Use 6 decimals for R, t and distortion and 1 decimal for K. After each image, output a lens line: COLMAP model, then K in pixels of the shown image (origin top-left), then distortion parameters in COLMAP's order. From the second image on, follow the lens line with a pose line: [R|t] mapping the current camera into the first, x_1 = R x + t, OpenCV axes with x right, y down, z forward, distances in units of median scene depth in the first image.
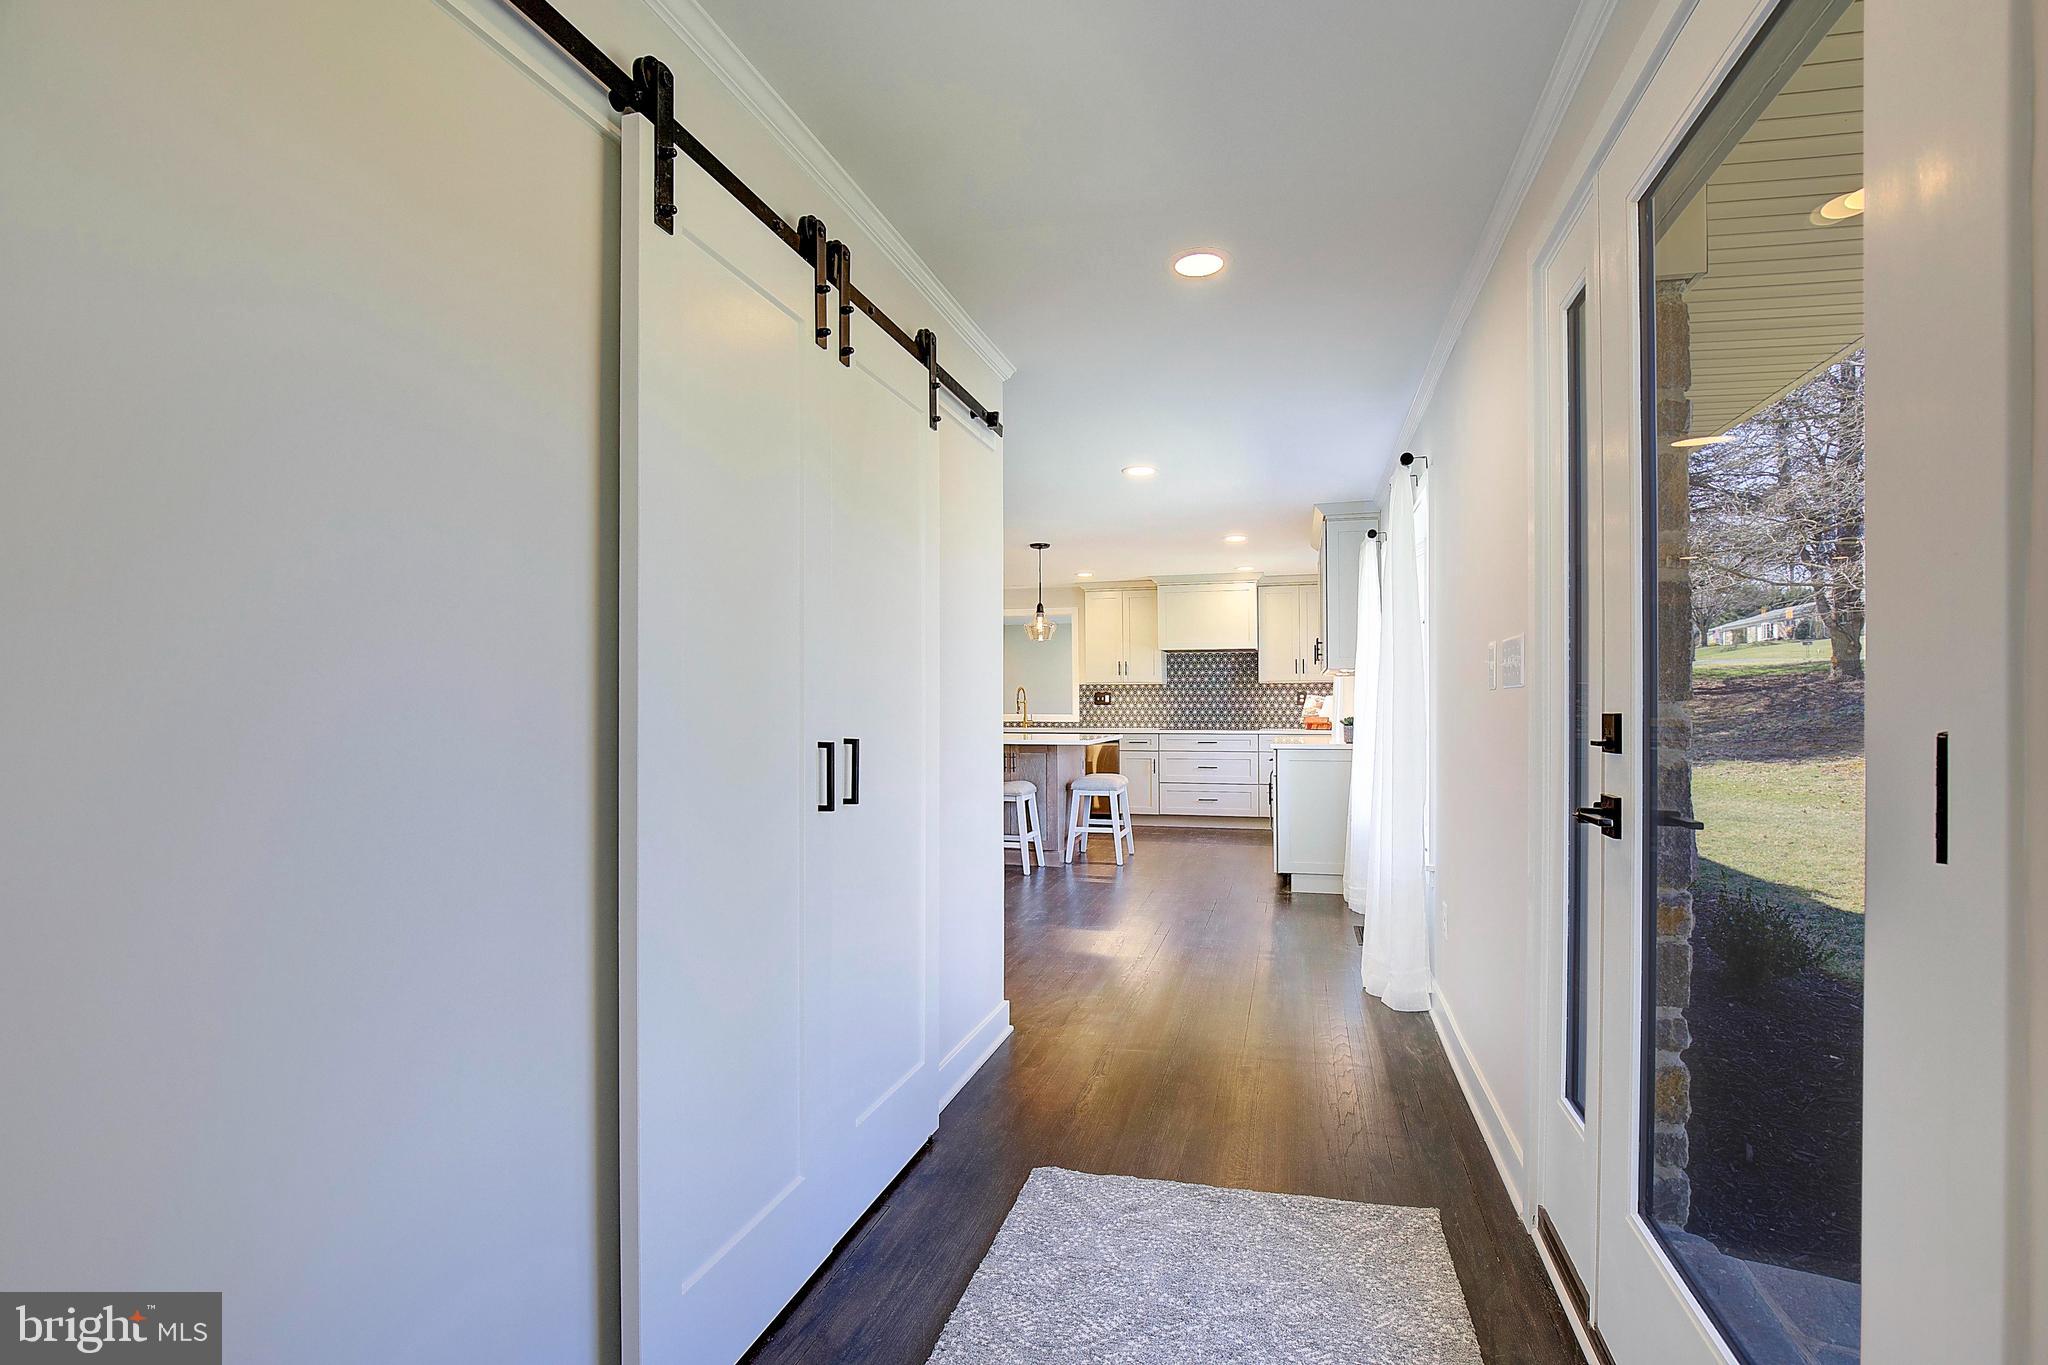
lens RADIAL K [[948.3, 0, 1031.0], [0, 948.3, 700.6], [0, 0, 1]] dist [-0.025858, 0.002804]
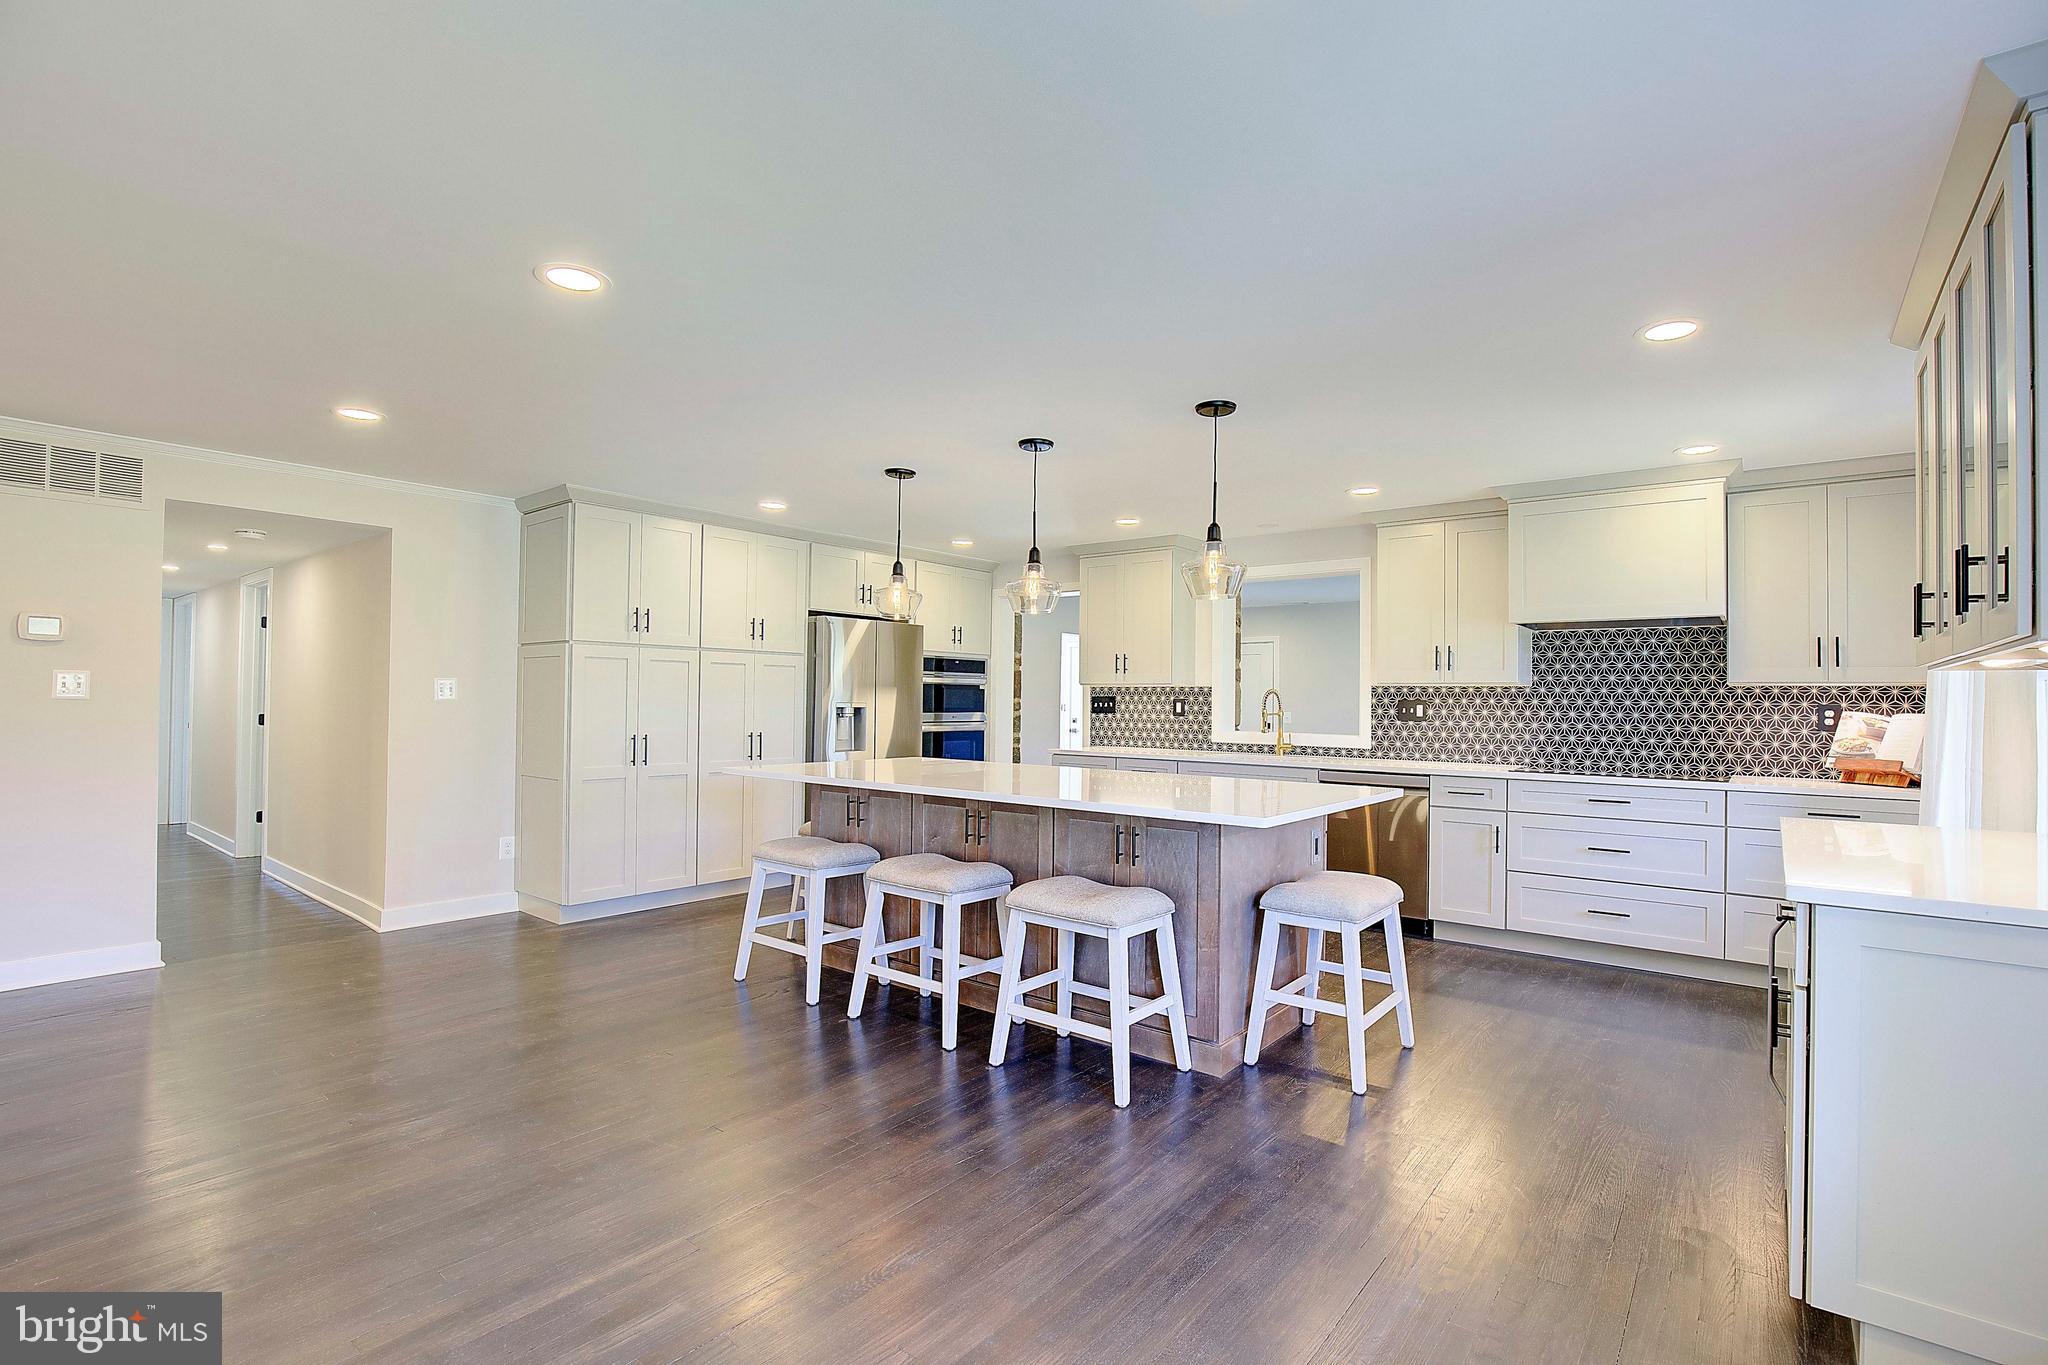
lens RADIAL K [[948.3, 0, 1058.0], [0, 948.3, 697.4], [0, 0, 1]] dist [-0.025858, 0.002804]
pose [[0.928757, 0.011690, -0.370505, 0.093564], [-0.012508, 0.999922, 0.000196, -0.008014], [0.370478, 0.004452, 0.928830, 0.401379]]
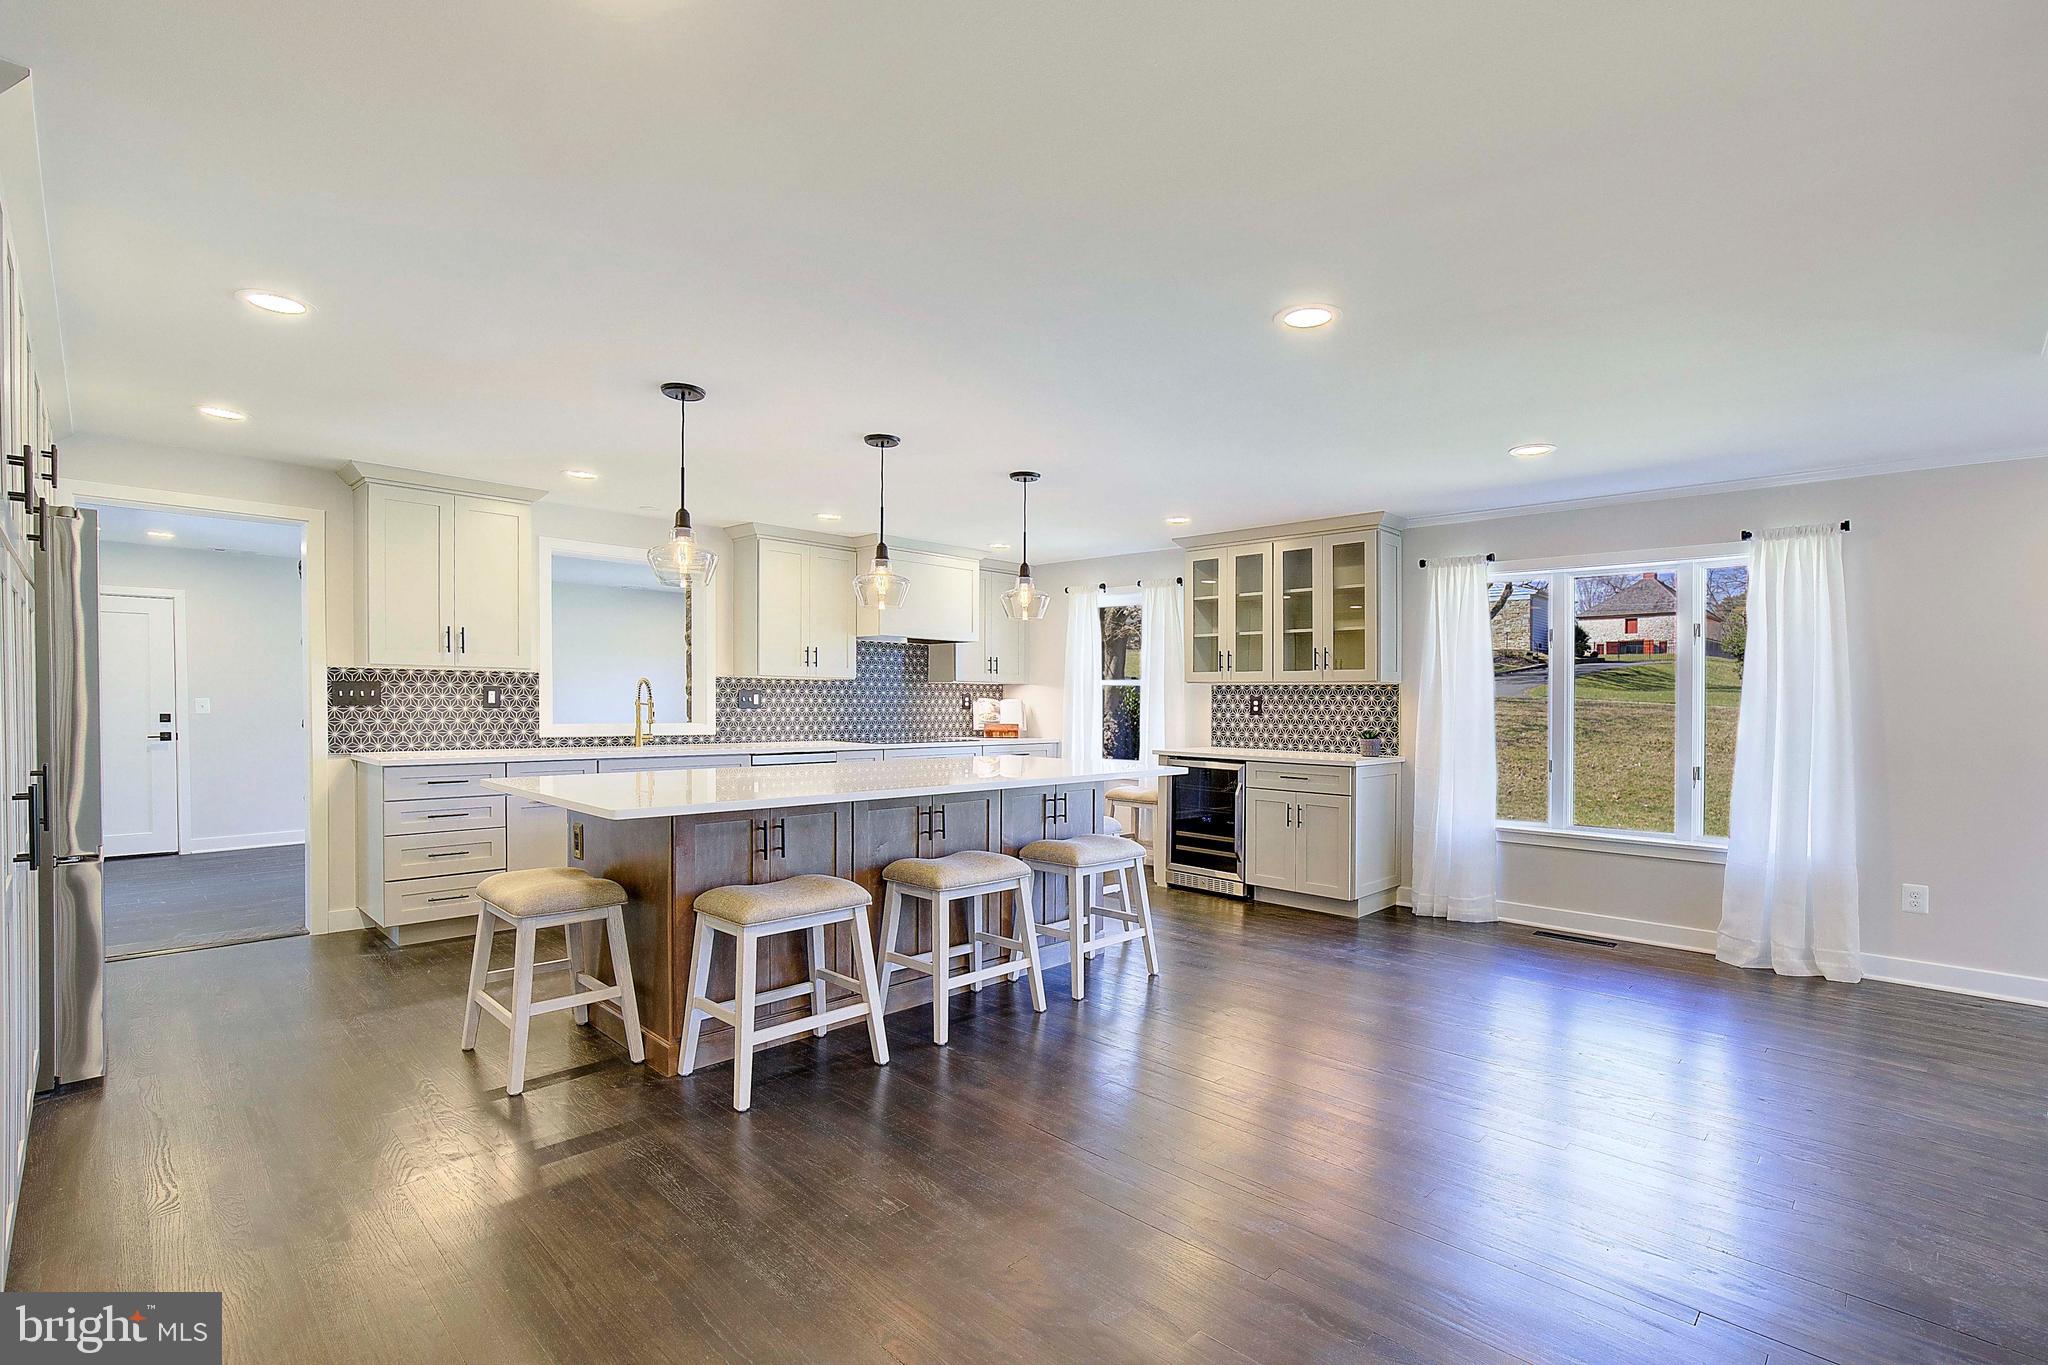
lens RADIAL K [[948.3, 0, 1021.9], [0, 948.3, 702.1], [0, 0, 1]] dist [-0.025858, 0.002804]
pose [[0.471213, 0.005208, 0.882004, -0.448246], [-0.018662, 0.999818, 0.004067, -0.006633], [-0.881822, -0.018376, 0.471224, 0.542913]]
